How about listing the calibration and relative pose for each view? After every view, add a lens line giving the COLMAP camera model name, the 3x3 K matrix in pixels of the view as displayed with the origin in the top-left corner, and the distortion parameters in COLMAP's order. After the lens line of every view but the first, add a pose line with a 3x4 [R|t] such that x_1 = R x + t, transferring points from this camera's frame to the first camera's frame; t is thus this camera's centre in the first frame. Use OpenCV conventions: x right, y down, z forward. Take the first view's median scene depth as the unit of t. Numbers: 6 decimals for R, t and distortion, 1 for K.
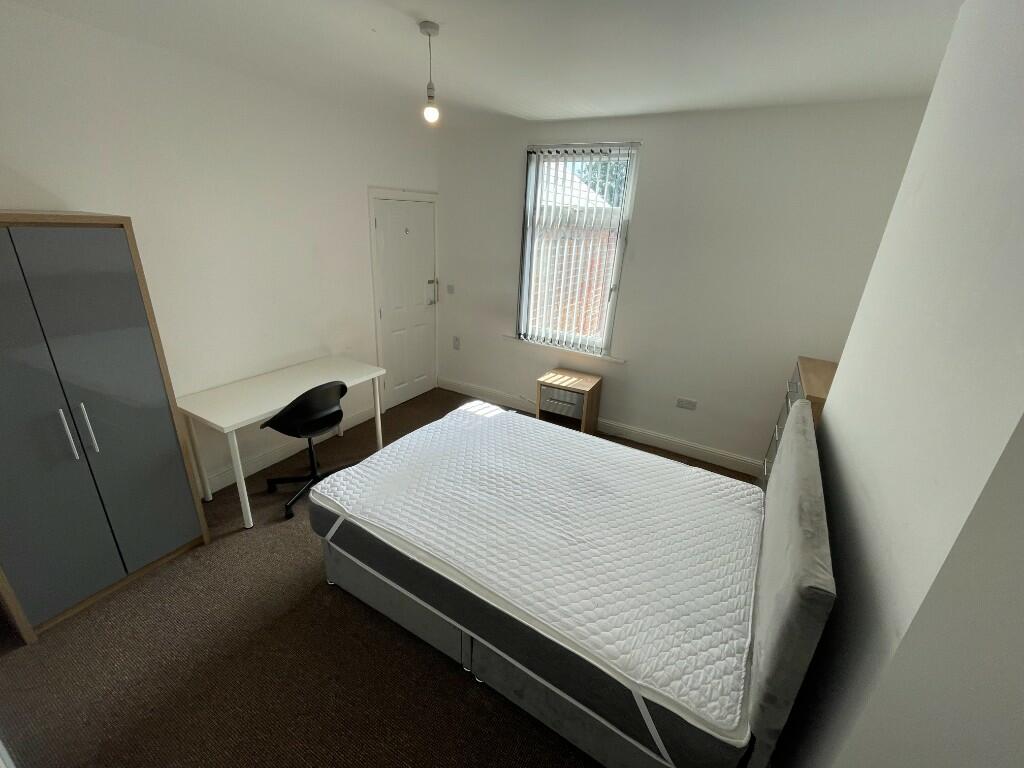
lens RADIAL K [[415.8, 0, 511.1], [0, 415.8, 380.2], [0, 0, 1]] dist [-0.004030, 0.001271]
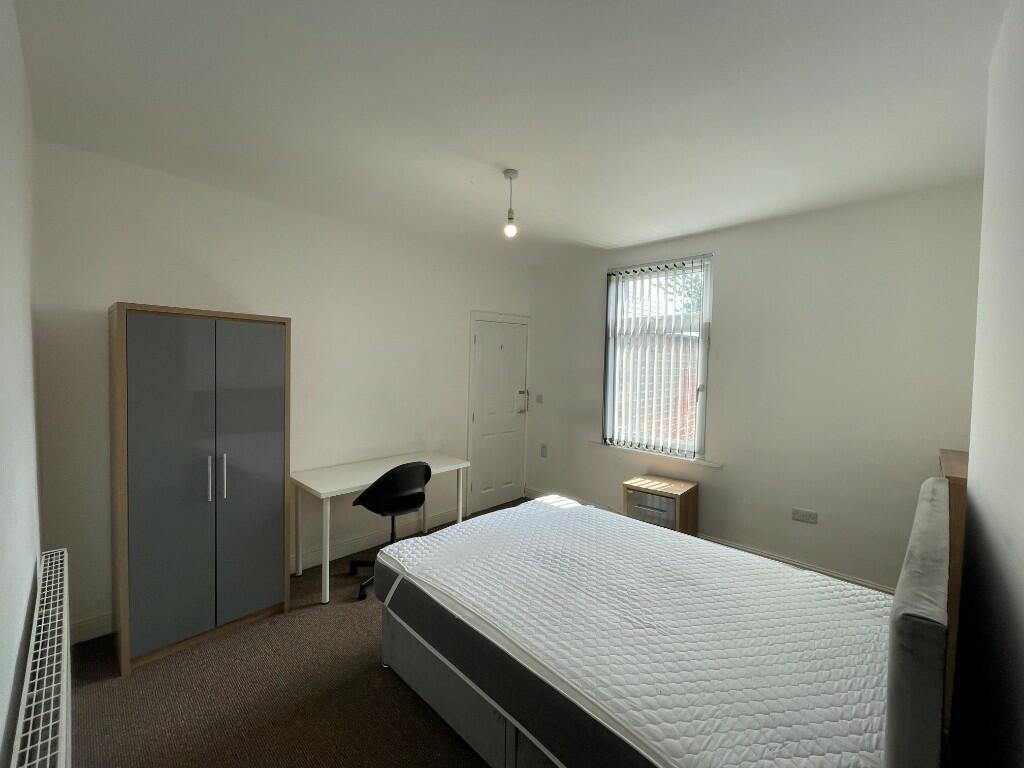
lens RADIAL K [[415.8, 0, 512.3], [0, 415.8, 380.6], [0, 0, 1]] dist [-0.004030, 0.001271]
pose [[0.969541, -0.022776, -0.243868, 0.082490], [-0.058525, 0.945283, -0.320961, 0.145676], [0.237834, 0.325457, 0.915157, -0.004031]]
